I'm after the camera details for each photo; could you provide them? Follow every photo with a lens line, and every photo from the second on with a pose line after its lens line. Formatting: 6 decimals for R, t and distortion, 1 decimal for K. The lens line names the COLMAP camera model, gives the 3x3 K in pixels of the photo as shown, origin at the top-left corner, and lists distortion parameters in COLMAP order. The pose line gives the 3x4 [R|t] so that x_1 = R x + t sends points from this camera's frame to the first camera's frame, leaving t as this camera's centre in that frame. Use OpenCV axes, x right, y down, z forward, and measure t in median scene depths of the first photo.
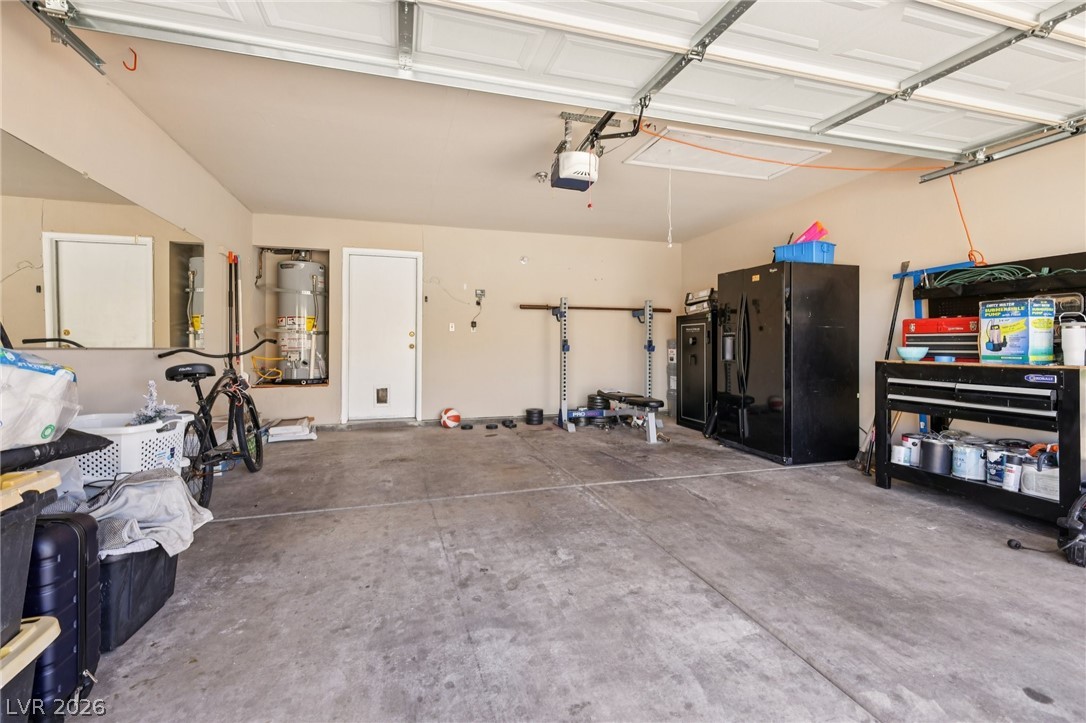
lens RADIAL K [[473.3, 0, 547.1], [0, 473.3, 351.2], [0, 0, 1]] dist [0.006271, -0.001004]
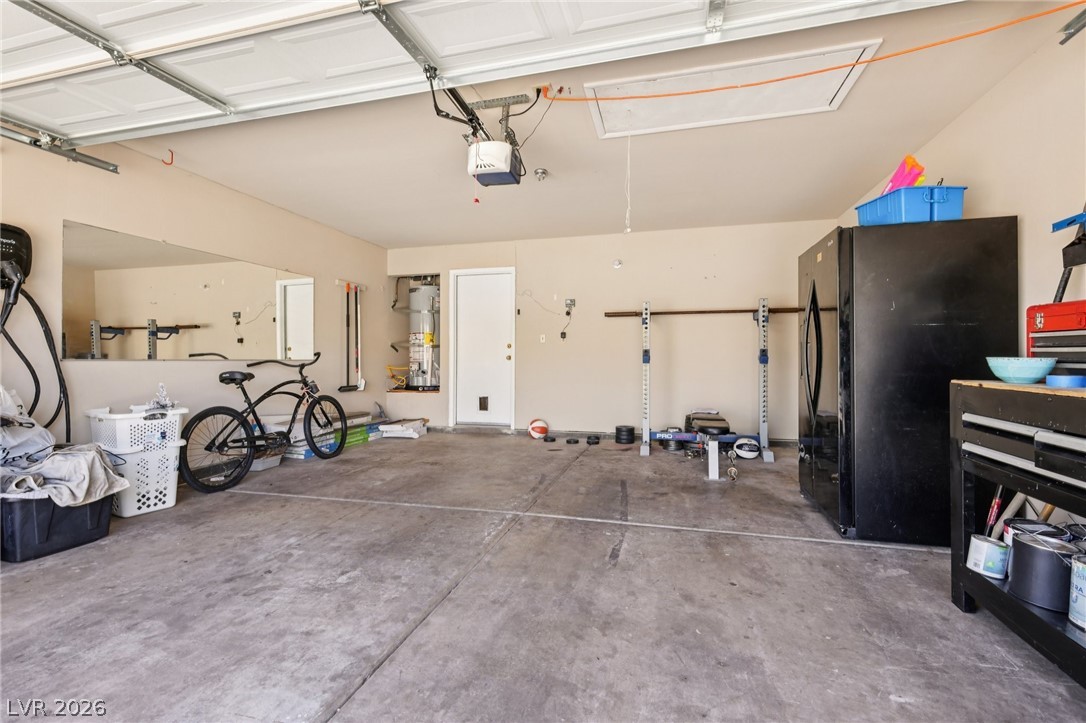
lens RADIAL K [[473.3, 0, 547.5], [0, 473.3, 360.9], [0, 0, 1]] dist [0.006271, -0.001004]
pose [[0.853828, 0.001317, -0.520553, 0.680095], [-0.003149, 0.999992, -0.002637, -0.002170], [0.520545, 0.003891, 0.853825, 0.308703]]
